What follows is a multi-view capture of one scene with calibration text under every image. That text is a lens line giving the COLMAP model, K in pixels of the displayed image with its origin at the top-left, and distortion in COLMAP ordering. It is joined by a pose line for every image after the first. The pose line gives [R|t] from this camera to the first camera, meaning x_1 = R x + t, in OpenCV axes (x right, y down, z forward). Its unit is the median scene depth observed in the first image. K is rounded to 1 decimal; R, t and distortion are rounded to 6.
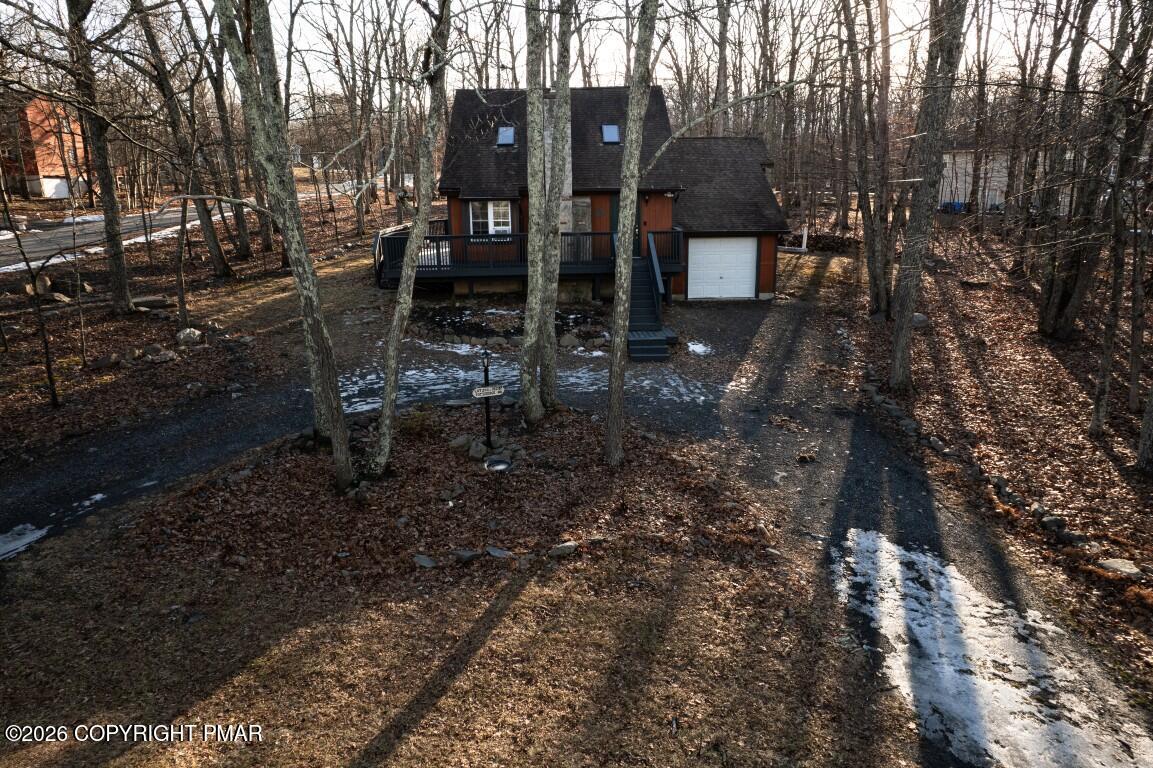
lens RADIAL K [[744.4, 0, 578.2], [0, 744.4, 391.1], [0, 0, 1]] dist [-0.062595, 0.063256]
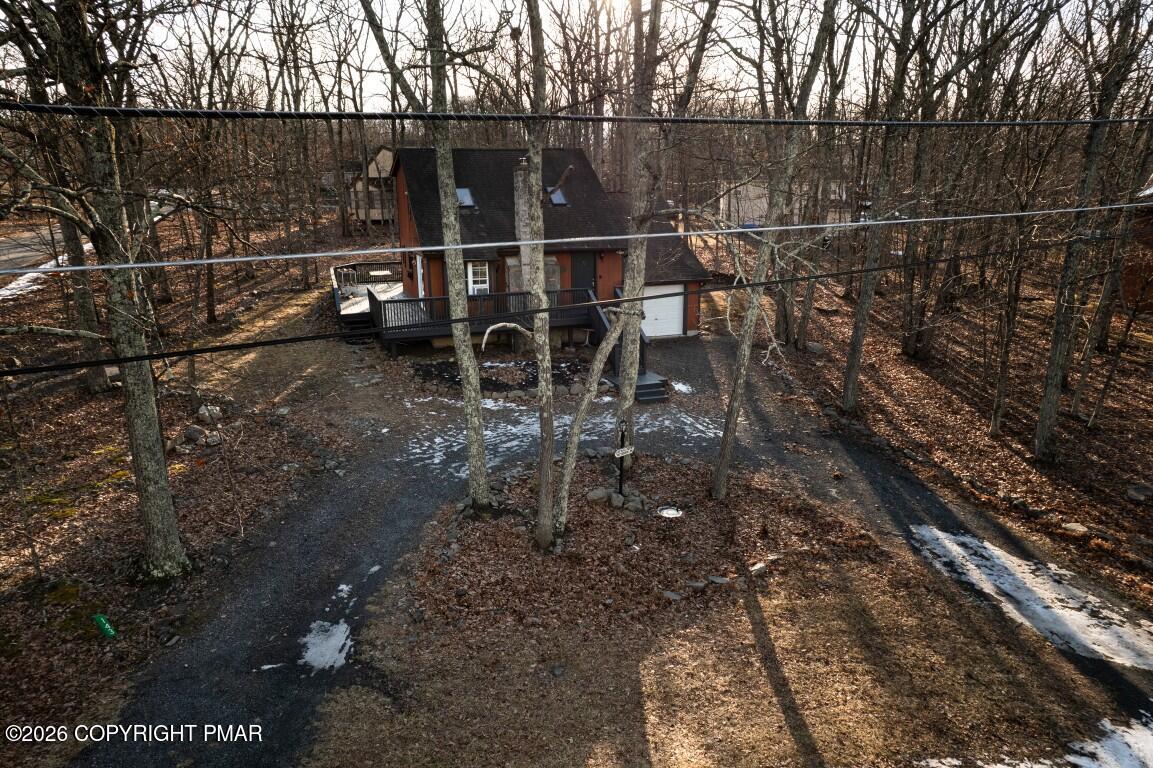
lens RADIAL K [[744.4, 0, 582.8], [0, 744.4, 379.4], [0, 0, 1]] dist [-0.062595, 0.063256]
pose [[0.947860, -0.070744, 0.310734, -0.593669], [0.076446, 0.997055, -0.006192, -0.122952], [-0.309381, 0.029623, 0.950477, -0.156491]]
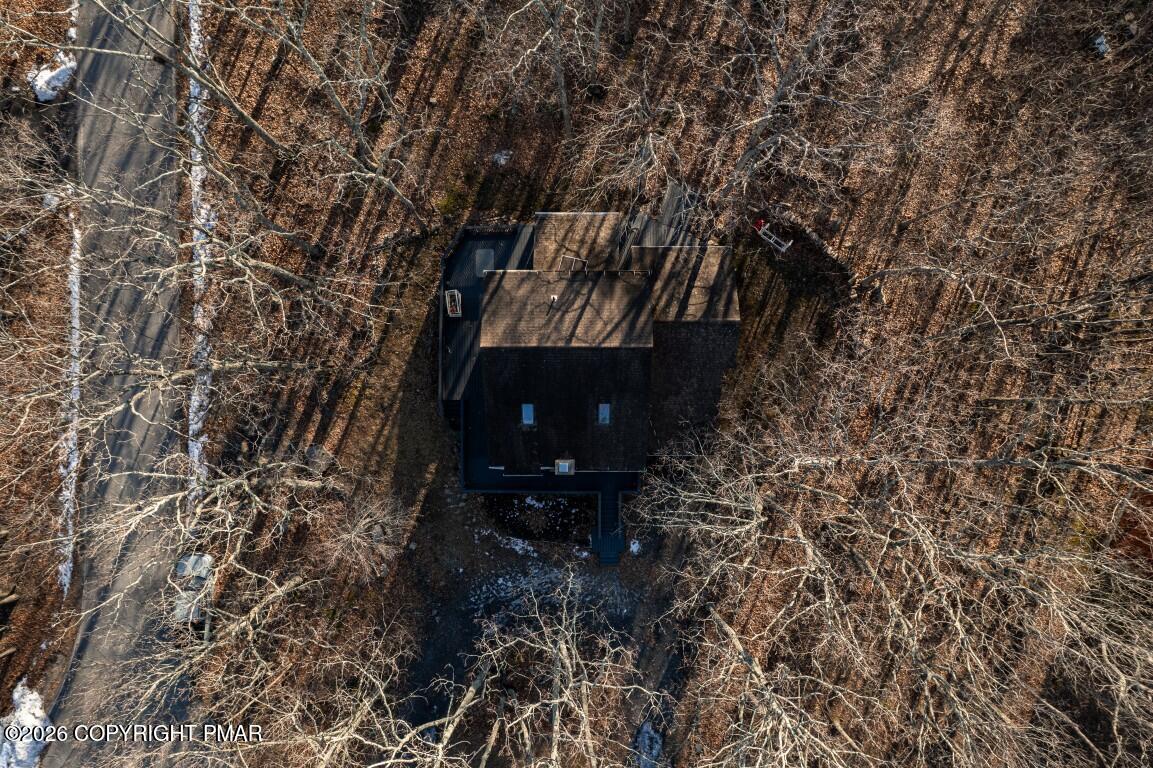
lens RADIAL K [[744.4, 0, 575.4], [0, 744.4, 384.3], [0, 0, 1]] dist [-0.062595, 0.063256]
pose [[0.999672, 0.025416, 0.003137, -0.031187], [-0.011224, 0.324743, 0.945736, -3.448639], [0.023018, -0.945461, 0.324922, 1.240839]]
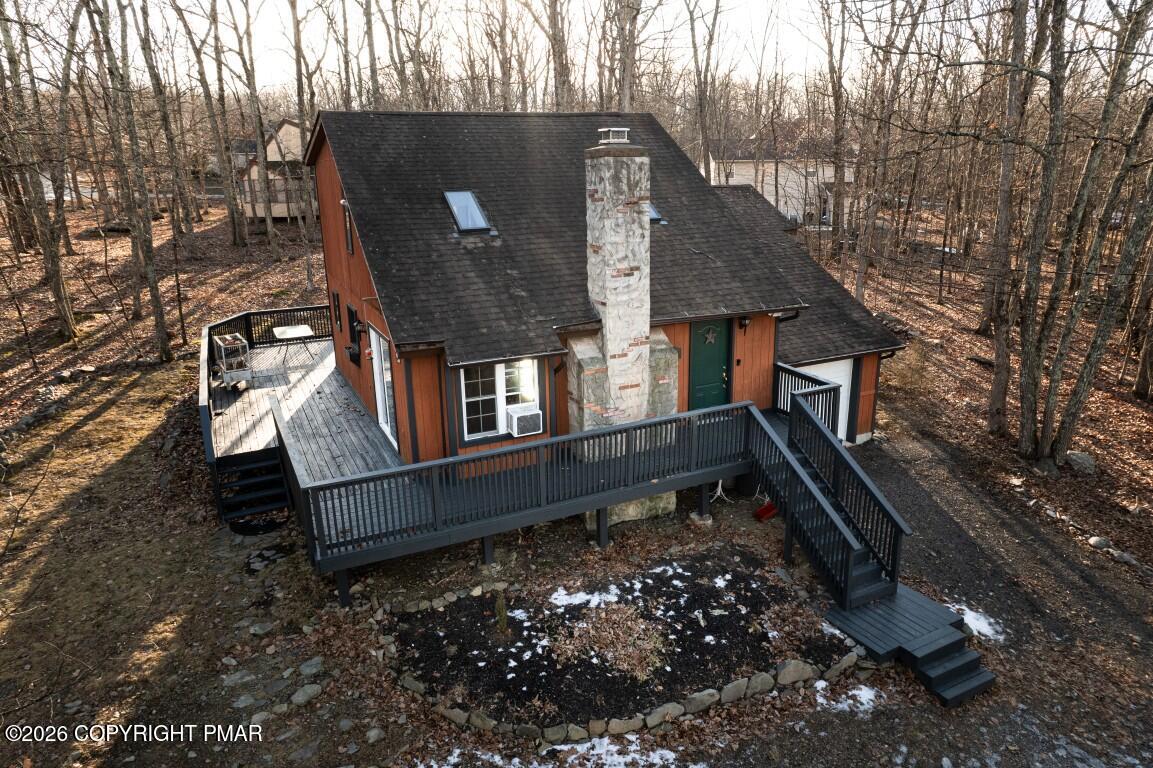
lens RADIAL K [[744.4, 0, 577.2], [0, 744.4, 382.8], [0, 0, 1]] dist [-0.062595, 0.063256]
pose [[0.908123, -0.117636, 0.401838, -0.519941], [0.112452, 0.992984, 0.036559, -0.480780], [-0.403320, 0.011987, 0.914981, 0.997308]]
